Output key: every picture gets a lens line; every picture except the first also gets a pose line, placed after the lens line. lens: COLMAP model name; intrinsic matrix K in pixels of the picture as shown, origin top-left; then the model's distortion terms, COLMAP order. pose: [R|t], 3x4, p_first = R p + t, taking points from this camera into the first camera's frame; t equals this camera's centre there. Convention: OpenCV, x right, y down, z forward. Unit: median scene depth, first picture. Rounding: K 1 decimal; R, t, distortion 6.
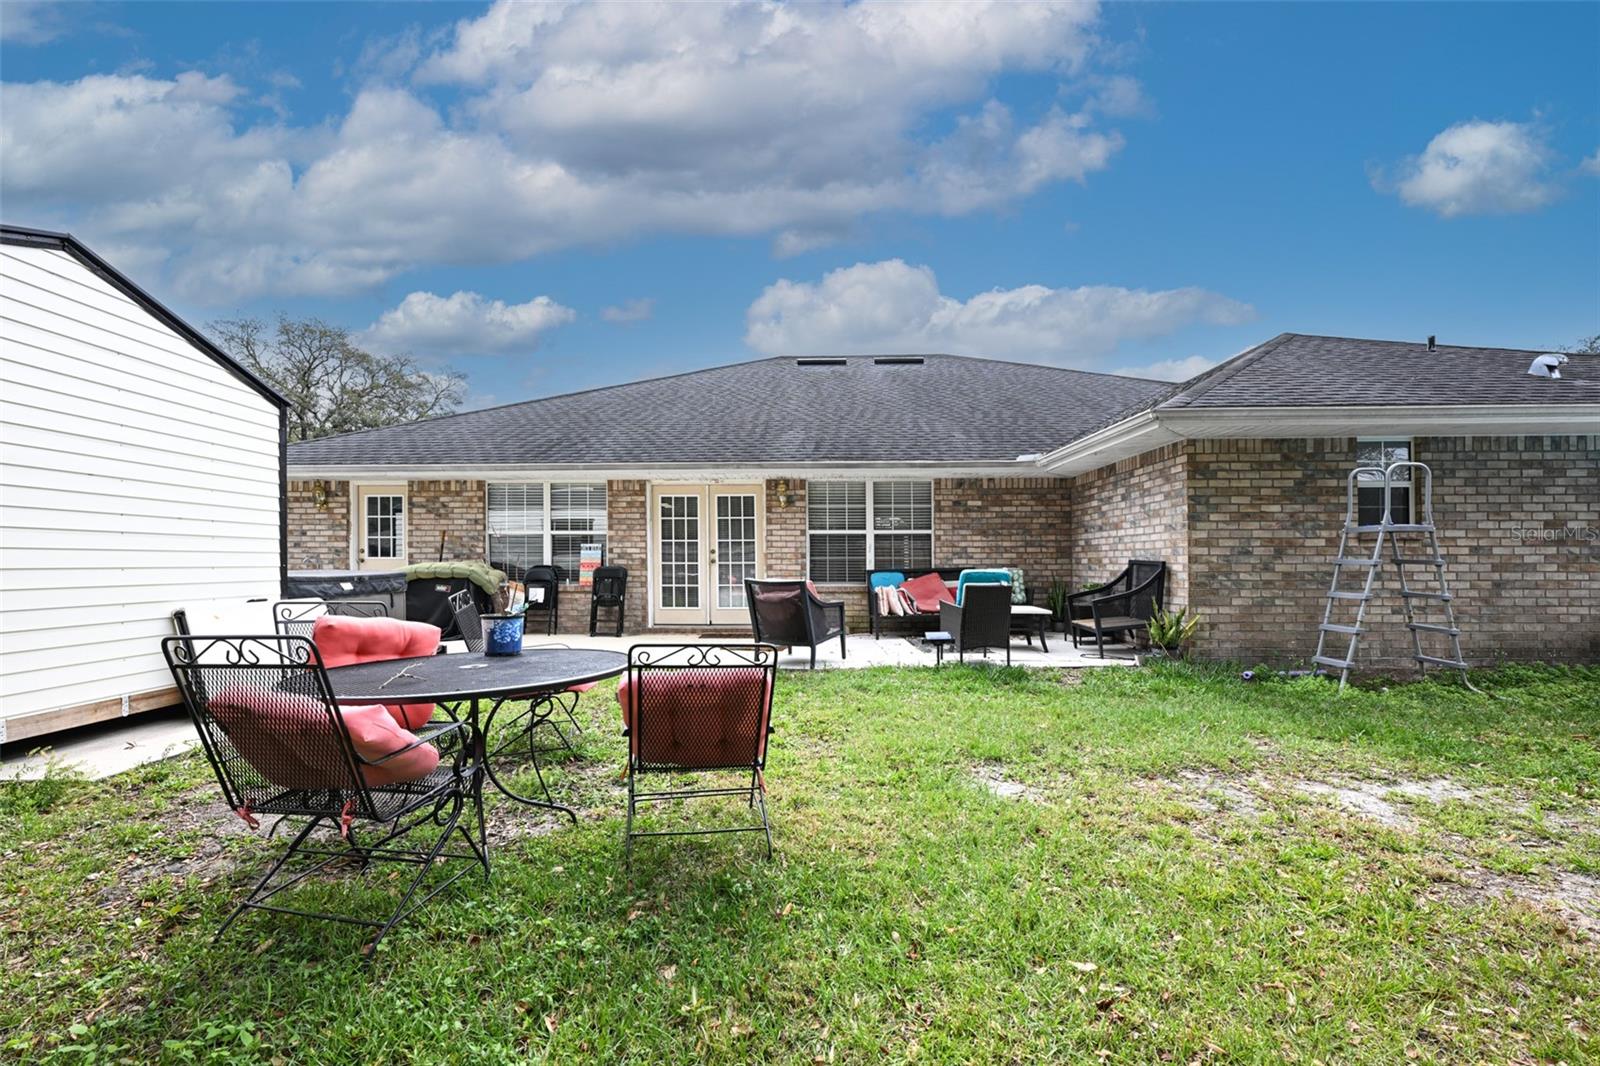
lens RADIAL K [[648.5, 0, 799.5], [0, 648.5, 554.6], [0, 0, 1]] dist [0.000592, -0.000009]
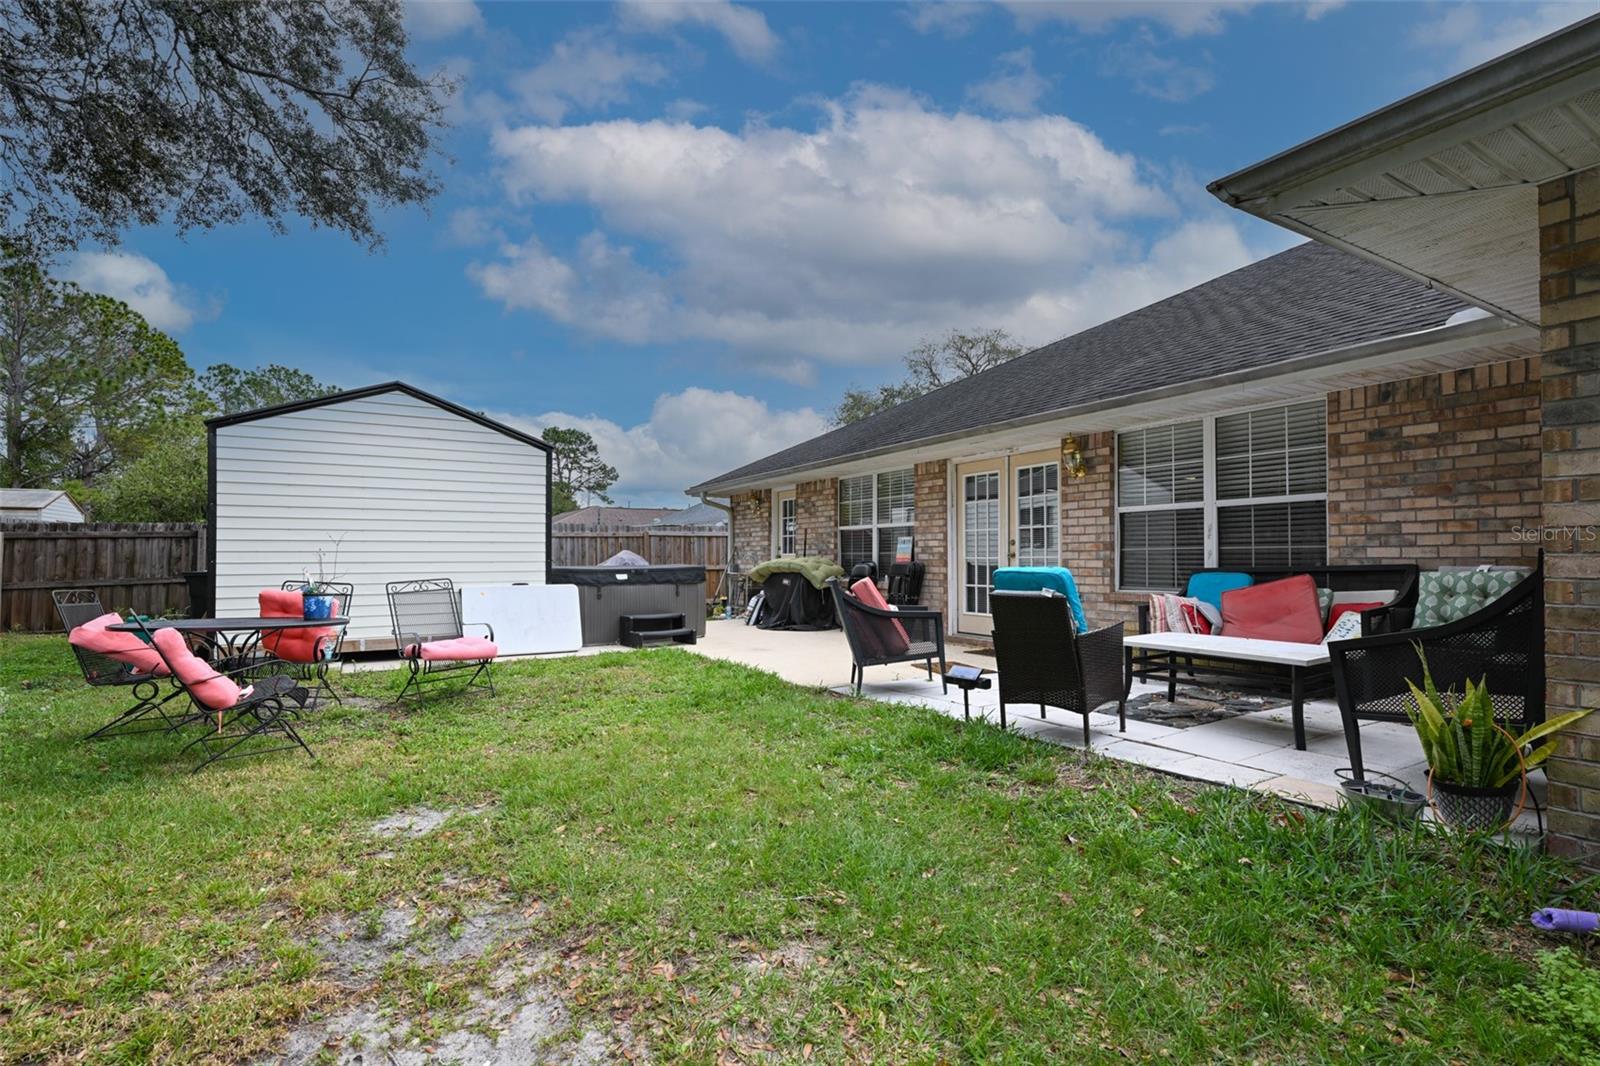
lens RADIAL K [[764.6, 0, 798.9], [0, 764.6, 554.4], [0, 0, 1]] dist [0.001381, 0.000310]
pose [[0.526028, -0.007508, -0.850434, 0.507314], [0.013704, 0.999906, -0.000351, 0.006194], [0.850357, -0.011470, 0.526081, 0.316516]]
